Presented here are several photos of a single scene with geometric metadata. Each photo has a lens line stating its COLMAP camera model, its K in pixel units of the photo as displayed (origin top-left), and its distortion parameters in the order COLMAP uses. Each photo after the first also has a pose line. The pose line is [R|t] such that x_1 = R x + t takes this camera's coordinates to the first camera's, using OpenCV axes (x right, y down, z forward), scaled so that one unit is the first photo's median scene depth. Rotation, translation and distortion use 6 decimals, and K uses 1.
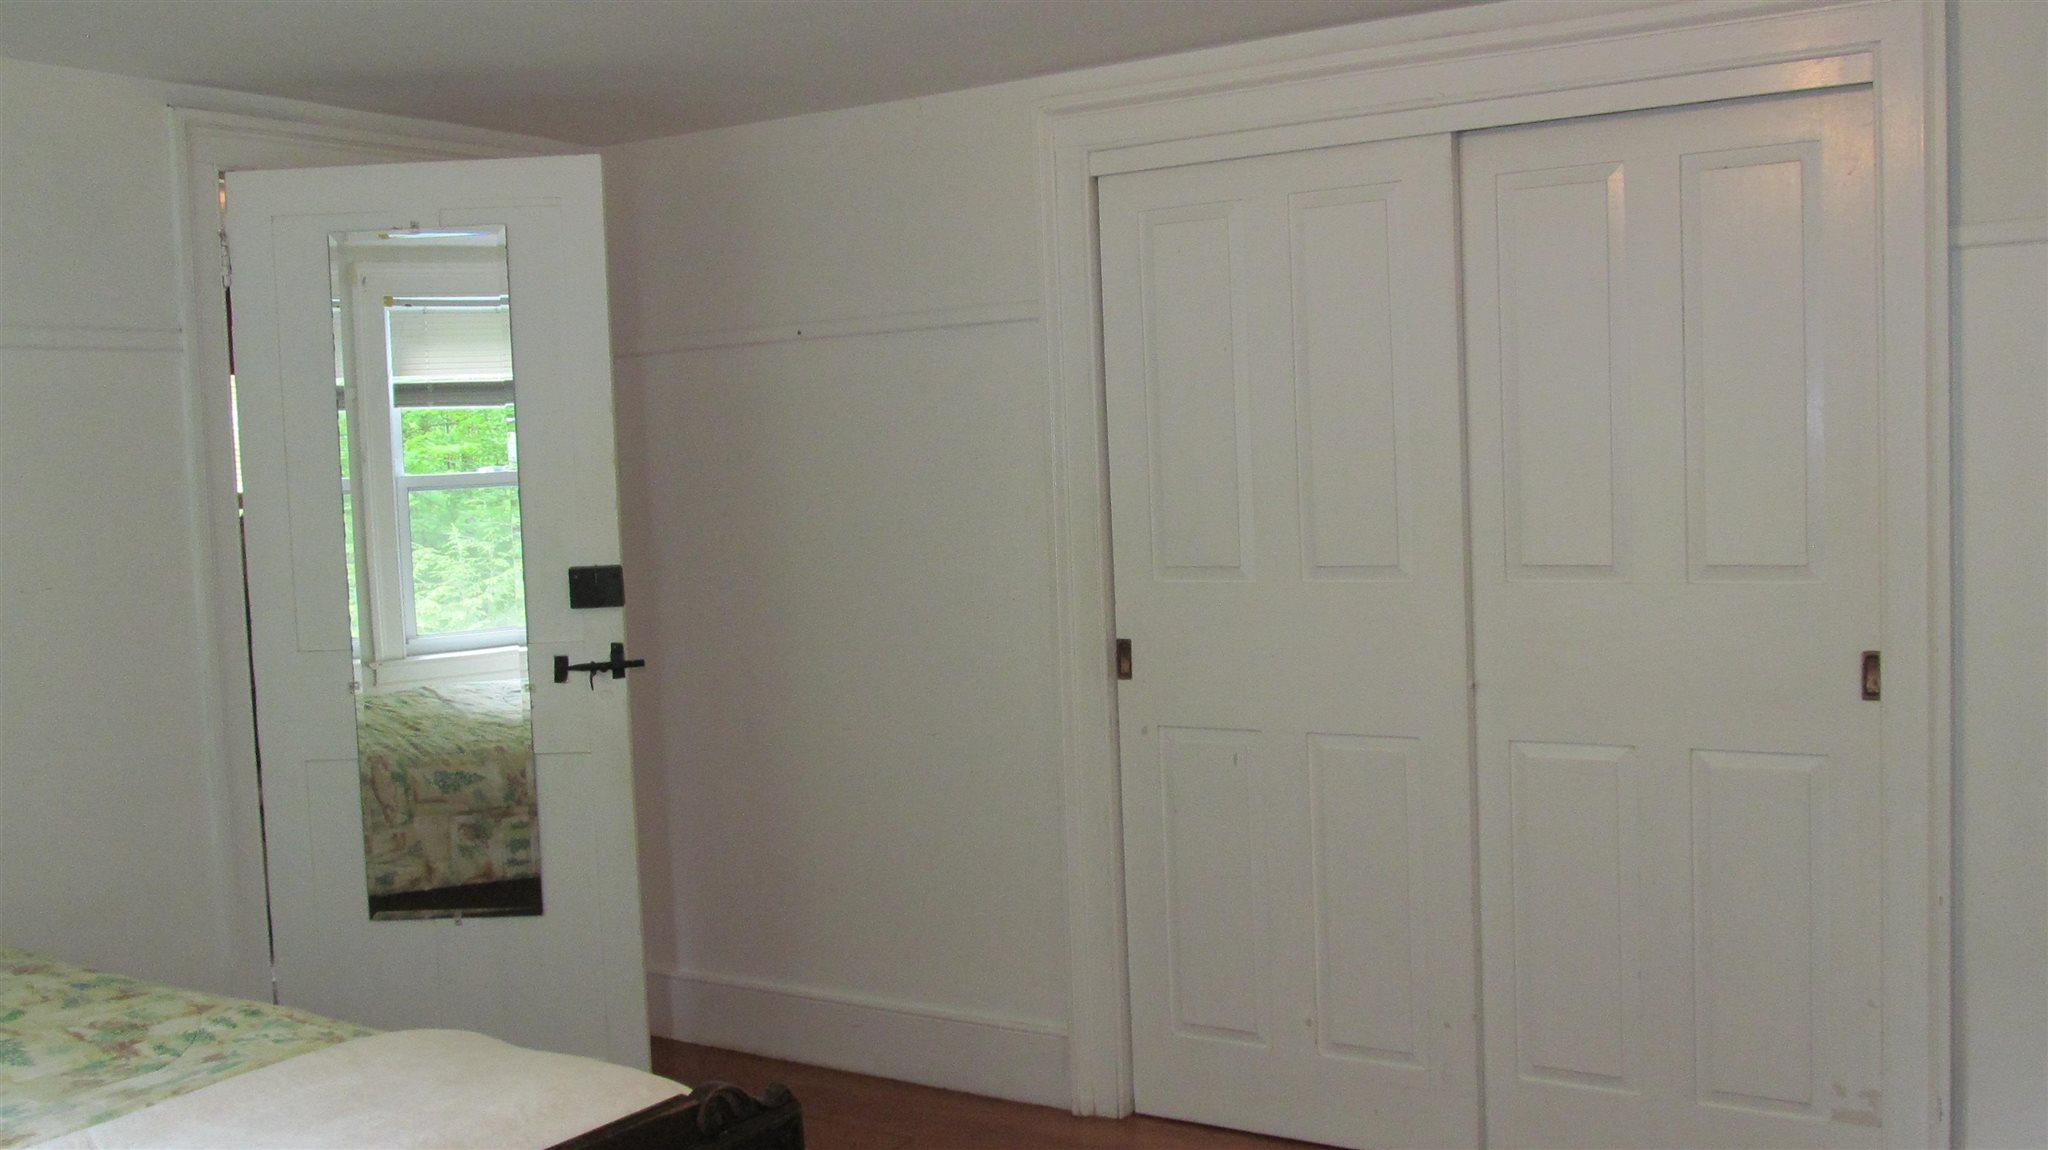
lens RADIAL K [[2029.6, 0, 1028.4], [0, 2029.6, 579.9], [0, 0, 1]] dist [-0.008275, 0.000000]
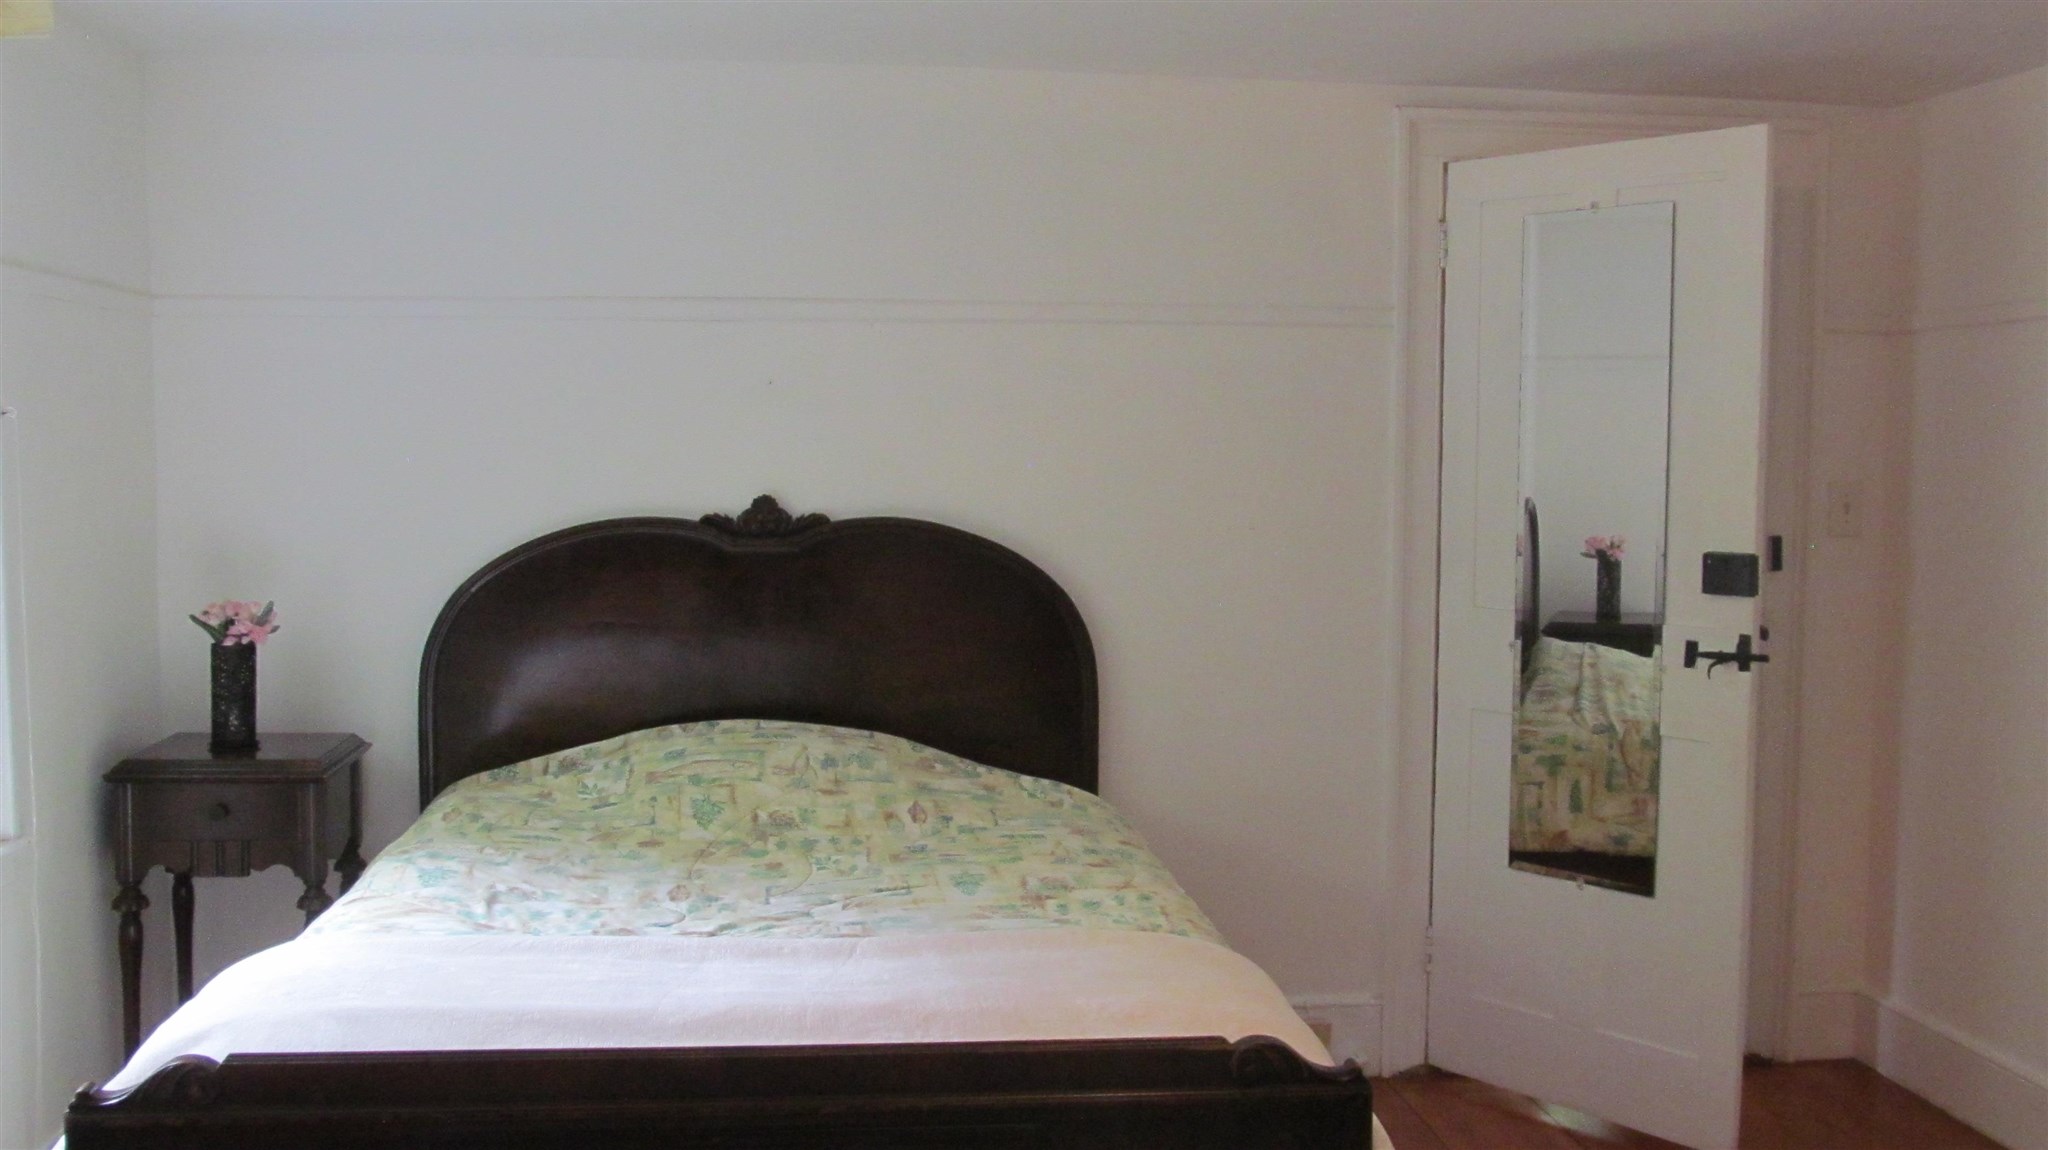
lens RADIAL K [[2029.6, 0, 1029.2], [0, 2029.6, 569.5], [0, 0, 1]] dist [-0.008275, 0.000000]
pose [[0.661463, 0.097453, -0.743619, 0.283465], [-0.086122, 0.994833, 0.053768, -0.021948], [0.745017, 0.028476, 0.666438, 0.106442]]
